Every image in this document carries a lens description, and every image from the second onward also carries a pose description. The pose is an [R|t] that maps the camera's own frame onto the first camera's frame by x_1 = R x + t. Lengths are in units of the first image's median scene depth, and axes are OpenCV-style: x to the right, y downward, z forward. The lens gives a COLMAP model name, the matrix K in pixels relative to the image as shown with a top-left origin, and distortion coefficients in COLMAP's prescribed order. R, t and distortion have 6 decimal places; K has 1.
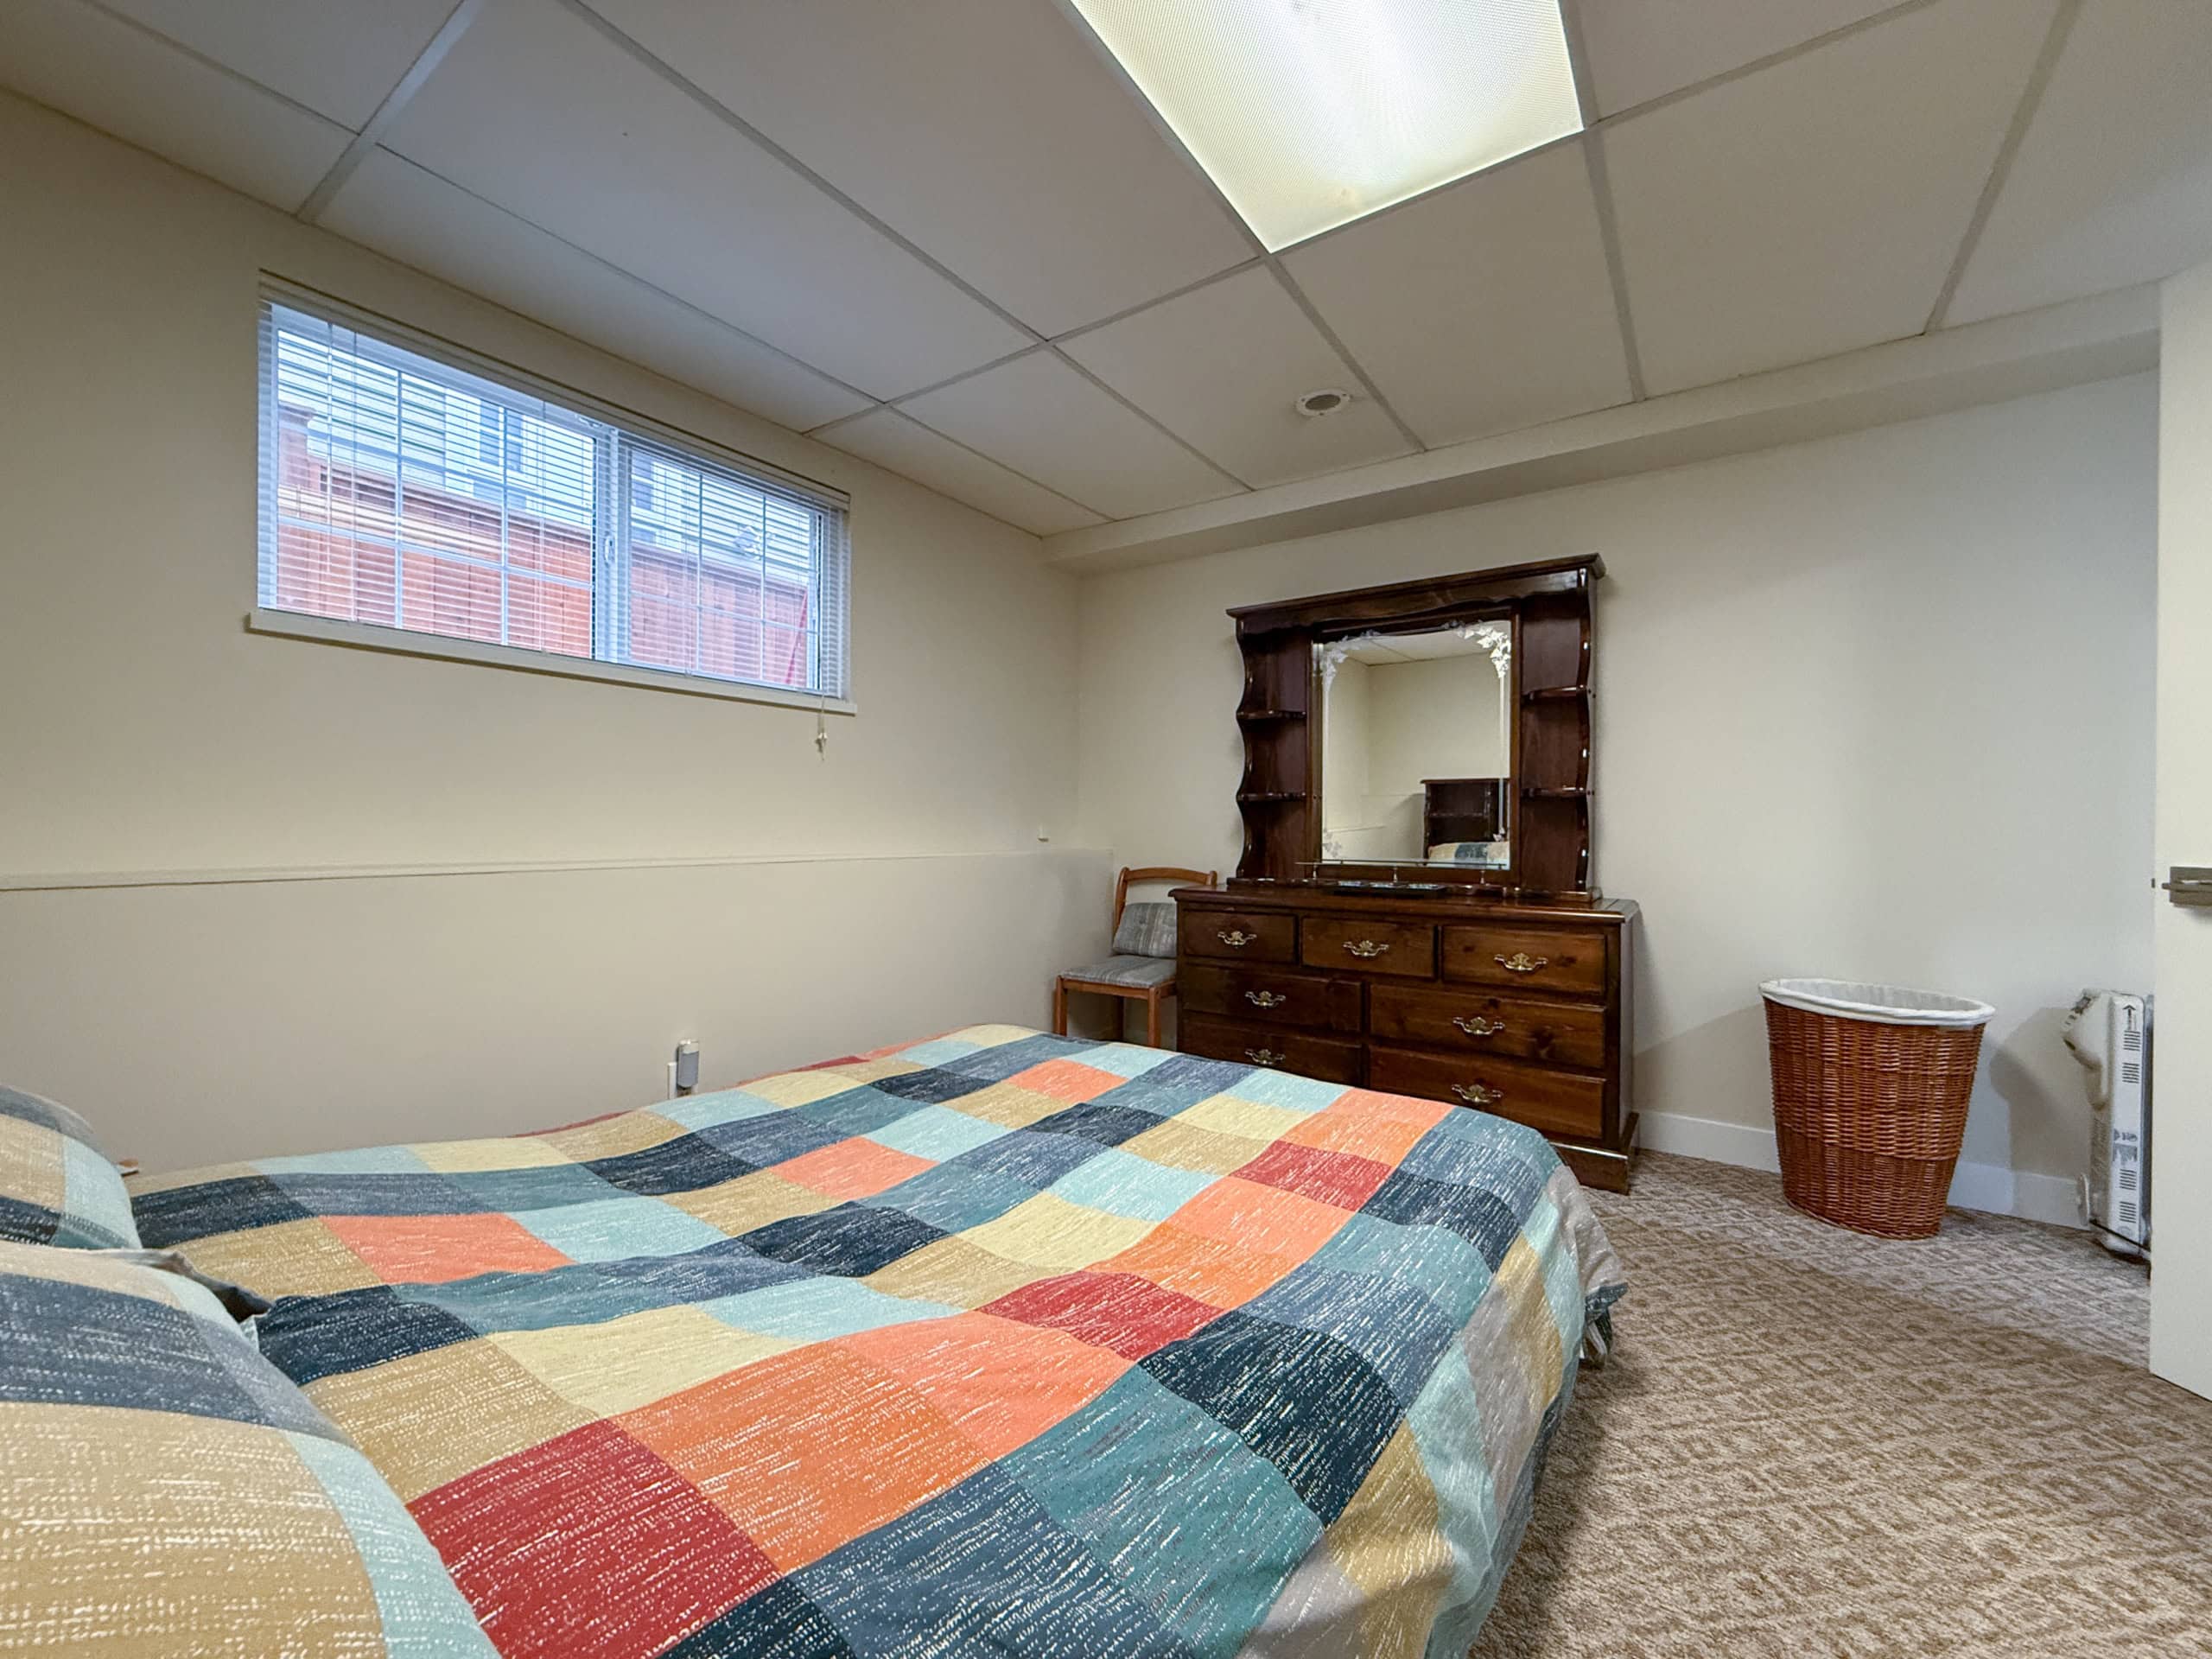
lens RADIAL K [[899.1, 0, 1093.5], [0, 899.1, 830.5], [0, 0, 1]] dist [-0.001371, 0.000025]
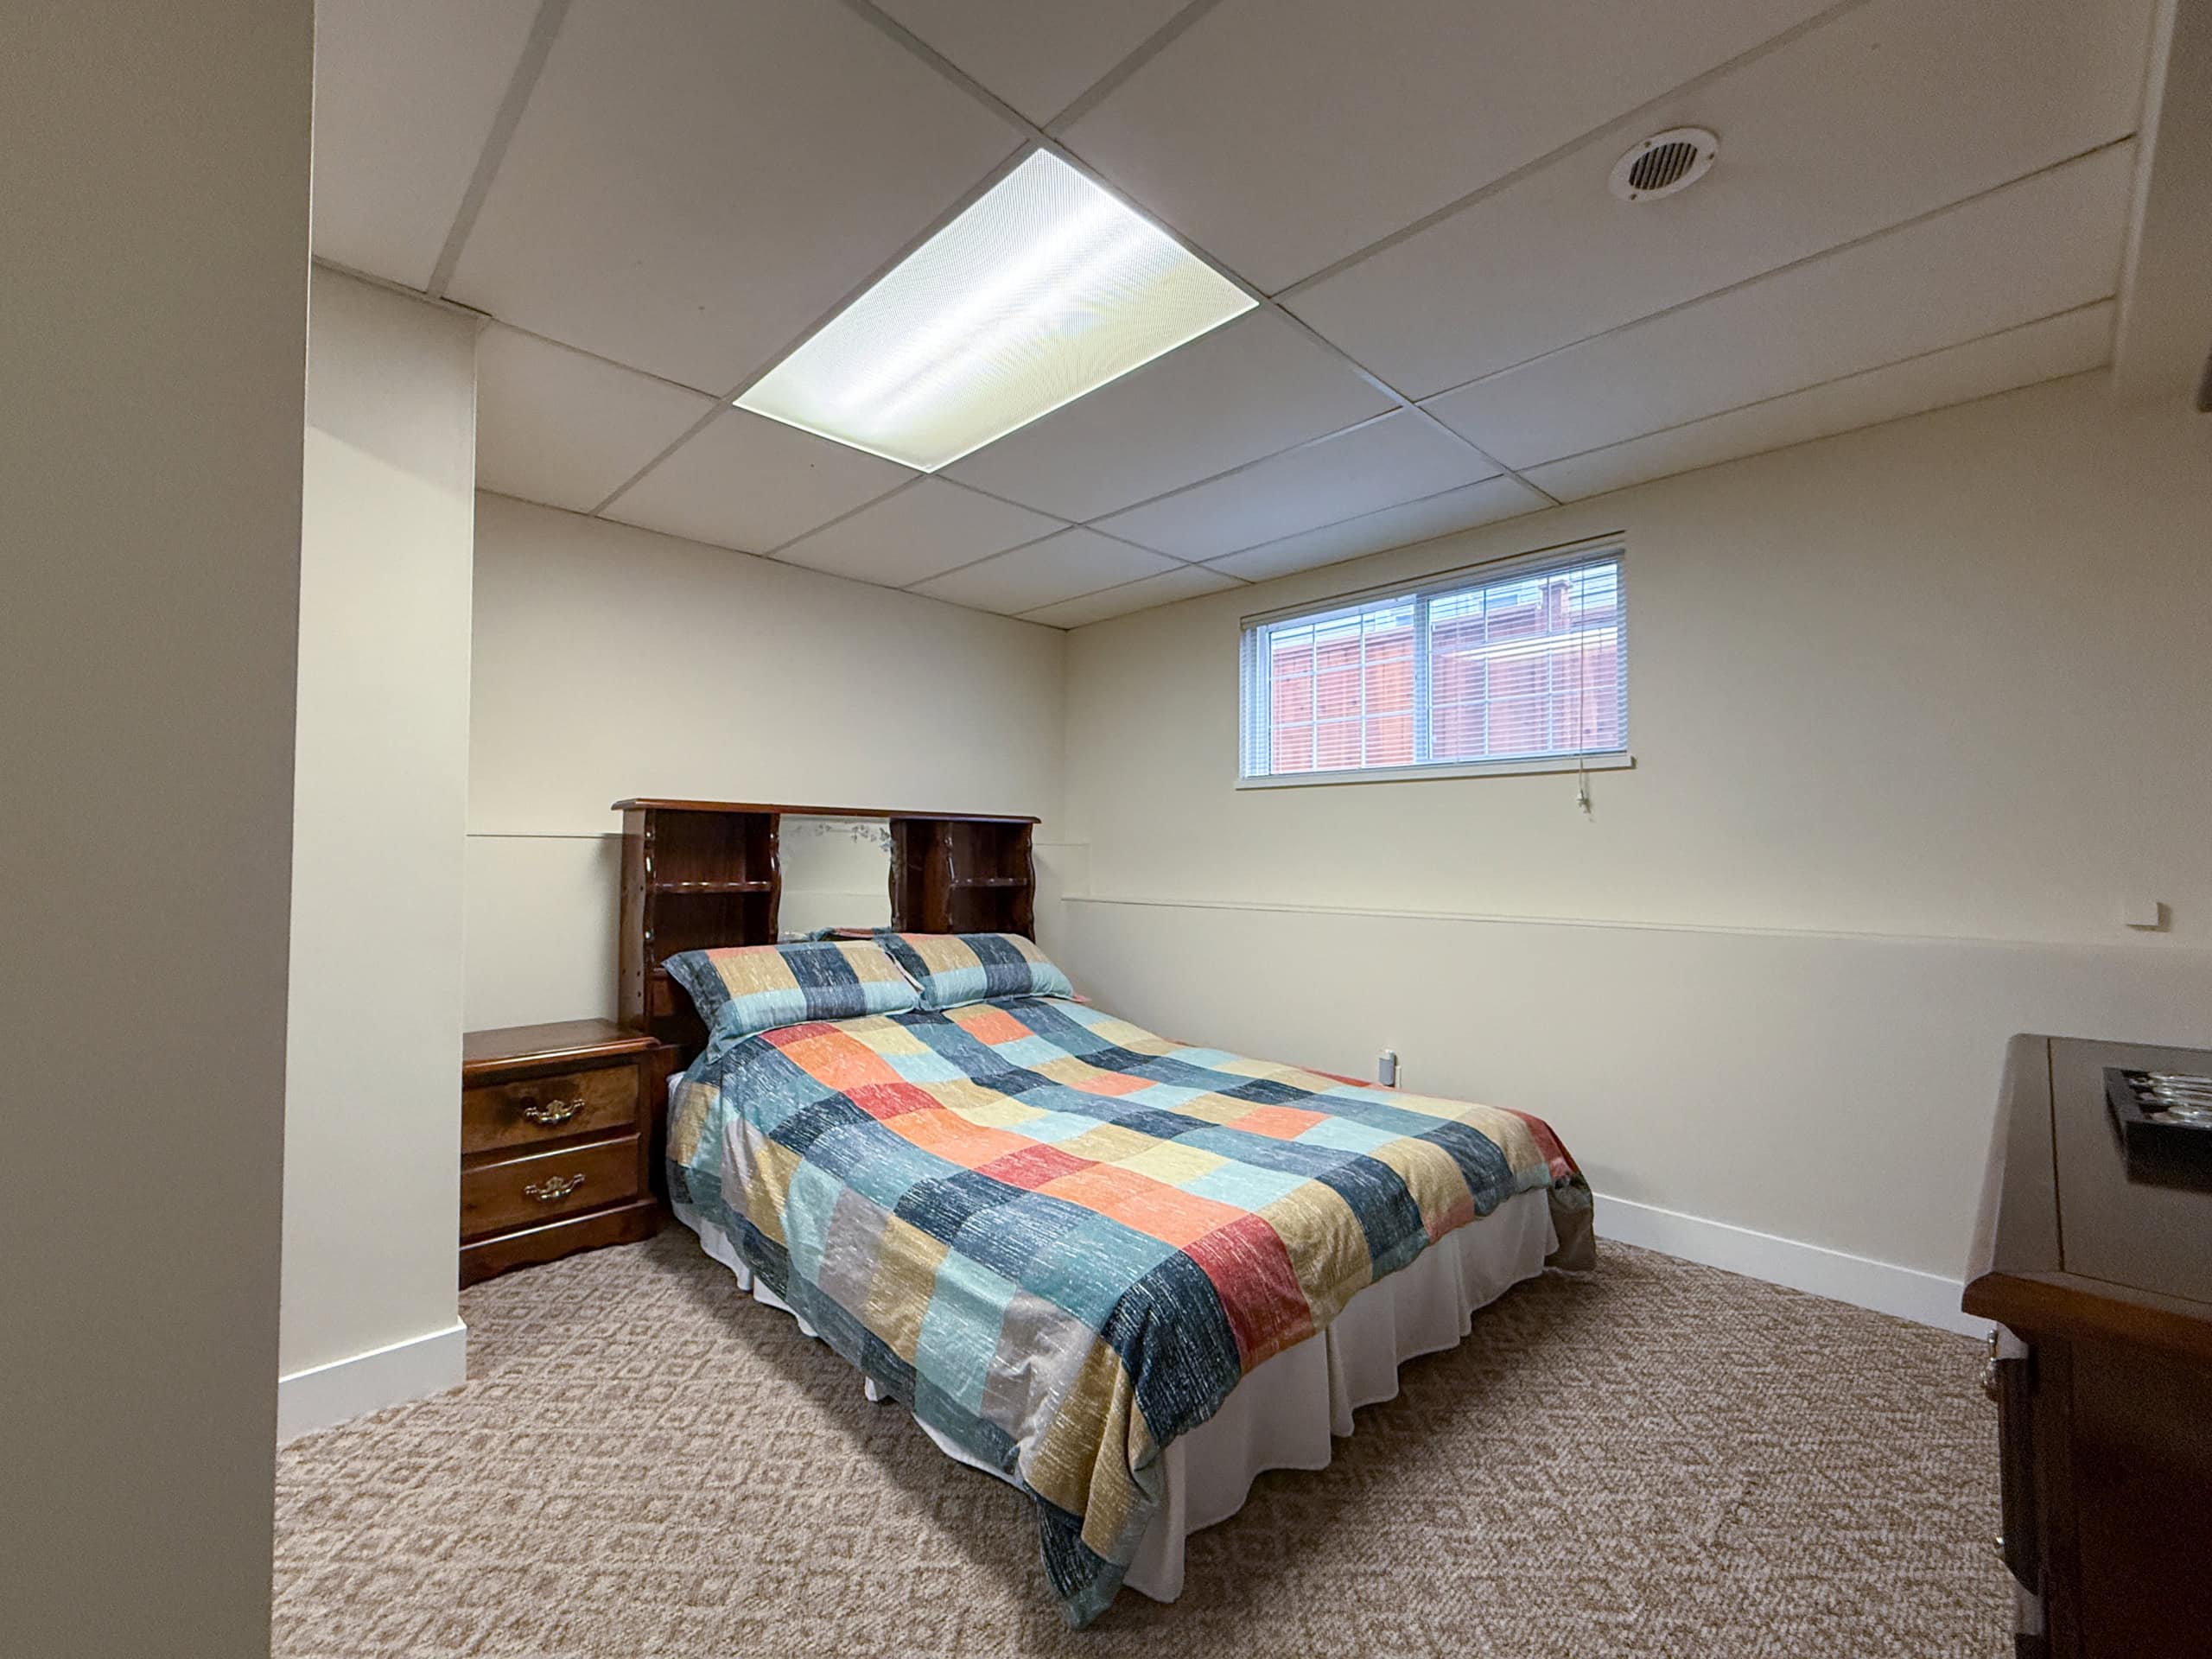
lens RADIAL K [[899.1, 0, 1093.5], [0, 899.1, 830.5], [0, 0, 1]] dist [-0.001371, 0.000025]
pose [[-0.176974, -0.039359, -0.983428, 1.322563], [-0.010667, 0.999218, -0.038071, -0.045866], [0.984158, 0.003753, -0.177255, 1.136763]]
